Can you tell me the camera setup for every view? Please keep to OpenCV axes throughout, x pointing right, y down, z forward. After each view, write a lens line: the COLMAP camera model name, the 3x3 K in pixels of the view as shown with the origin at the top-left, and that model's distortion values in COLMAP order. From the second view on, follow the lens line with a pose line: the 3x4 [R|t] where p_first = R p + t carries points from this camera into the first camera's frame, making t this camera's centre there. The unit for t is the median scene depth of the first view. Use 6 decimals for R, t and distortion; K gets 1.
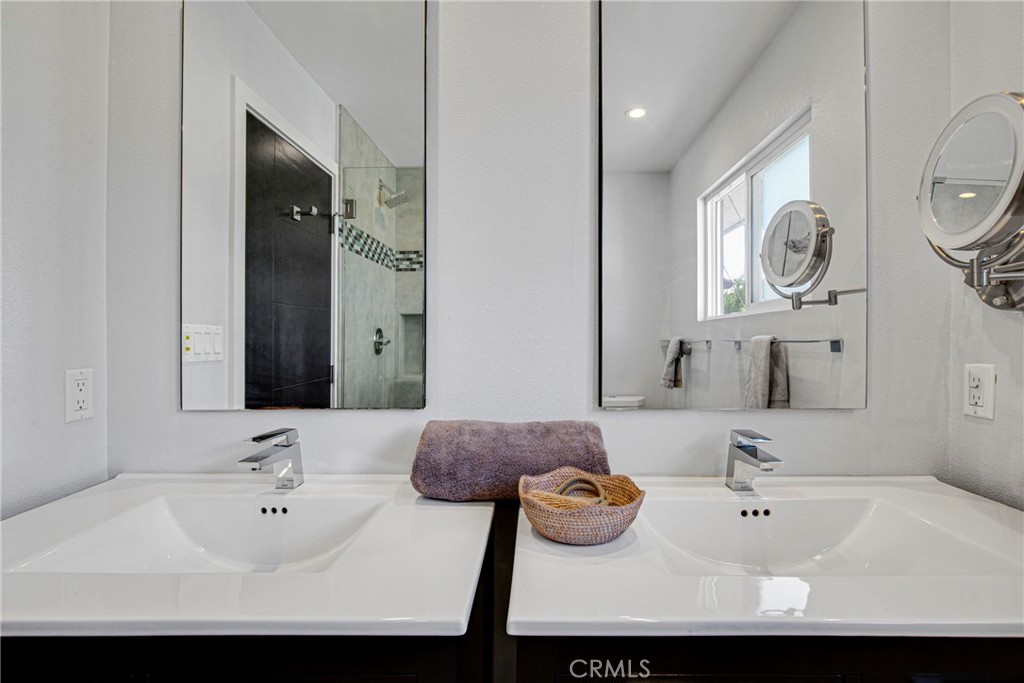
lens RADIAL K [[478.7, 0, 512.0], [0, 478.7, 341.5], [0, 0, 1]] dist [0.020018, 0.000374]
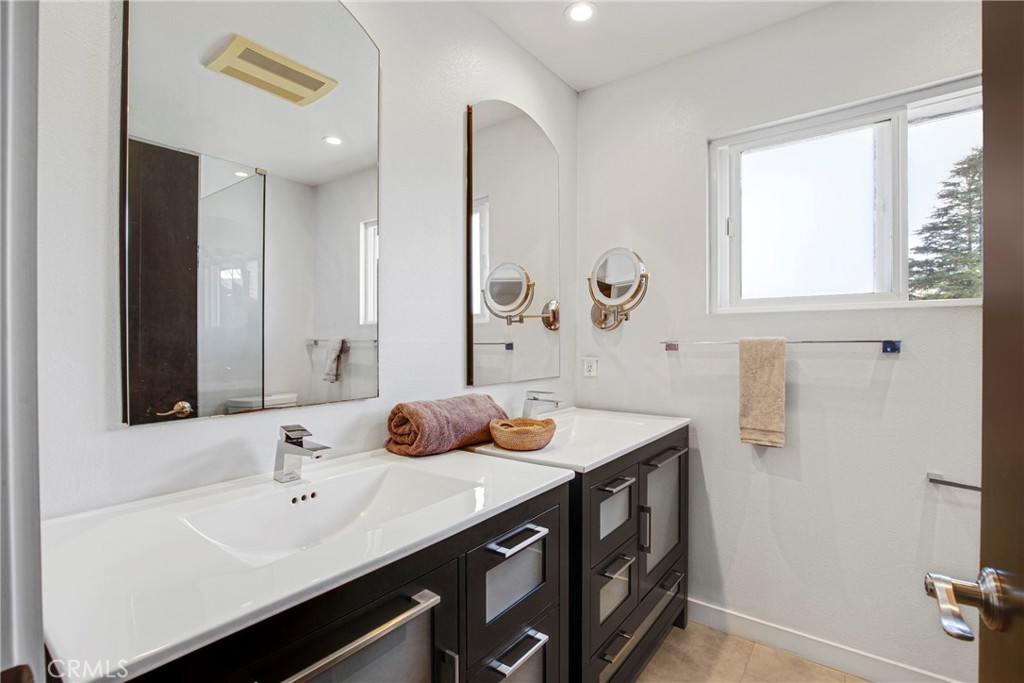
lens RADIAL K [[476.4, 0, 516.4], [0, 476.4, 341.1], [0, 0, 1]] dist [-0.019956, 0.001023]
pose [[0.574455, 0.005340, 0.818519, -0.362033], [-0.008244, 0.999966, -0.000738, -0.002949], [-0.818495, -0.006324, 0.574479, -0.004655]]
